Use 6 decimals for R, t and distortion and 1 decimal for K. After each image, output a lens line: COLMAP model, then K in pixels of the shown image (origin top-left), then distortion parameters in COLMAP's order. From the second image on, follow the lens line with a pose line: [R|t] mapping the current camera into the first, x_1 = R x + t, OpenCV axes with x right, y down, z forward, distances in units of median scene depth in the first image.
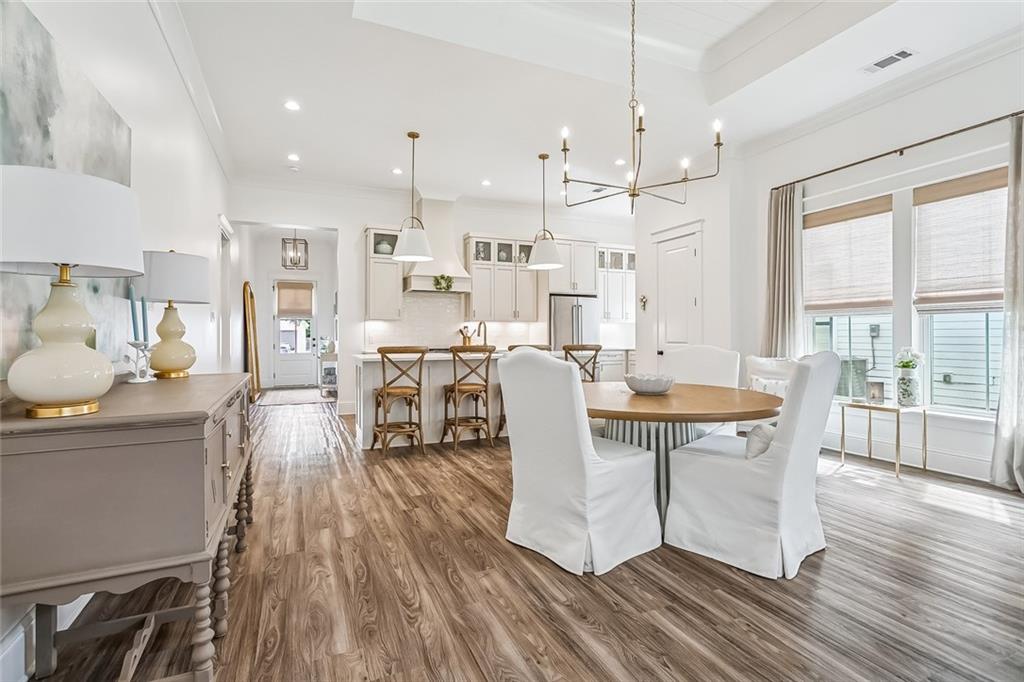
lens RADIAL K [[481.9, 0, 502.7], [0, 481.9, 338.9], [0, 0, 1]] dist [-0.005245, 0.001145]
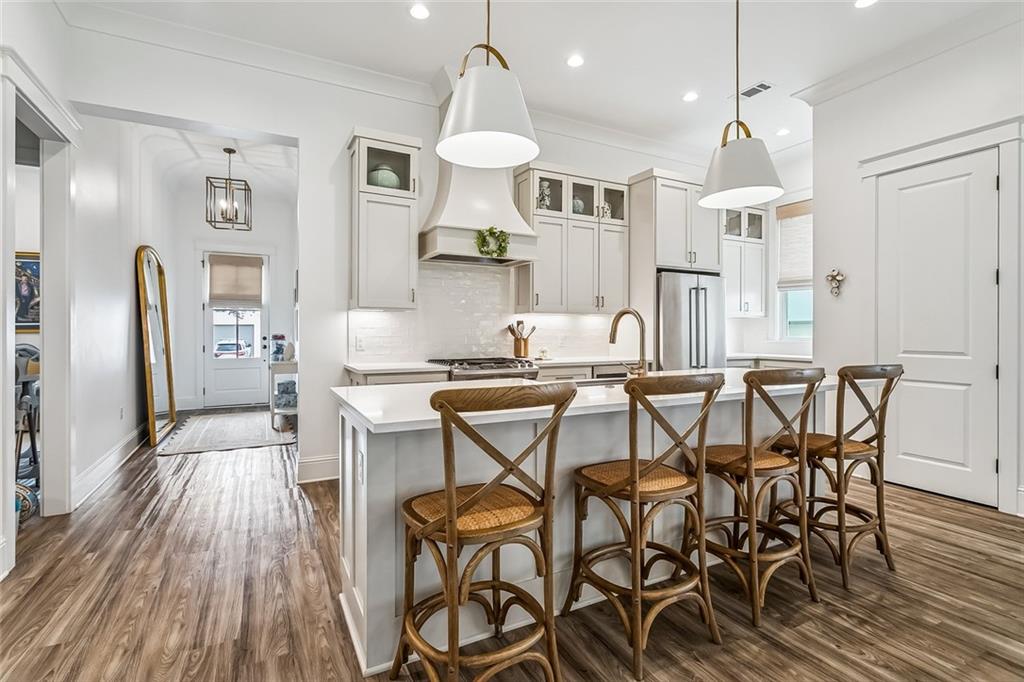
lens RADIAL K [[481.9, 0, 510.6], [0, 481.9, 335.9], [0, 0, 1]] dist [-0.005245, 0.001145]
pose [[0.996724, 0.003192, 0.080818, -0.135867], [-0.003553, 0.999984, 0.004328, -0.009756], [-0.080802, -0.004601, 0.996720, 0.406128]]
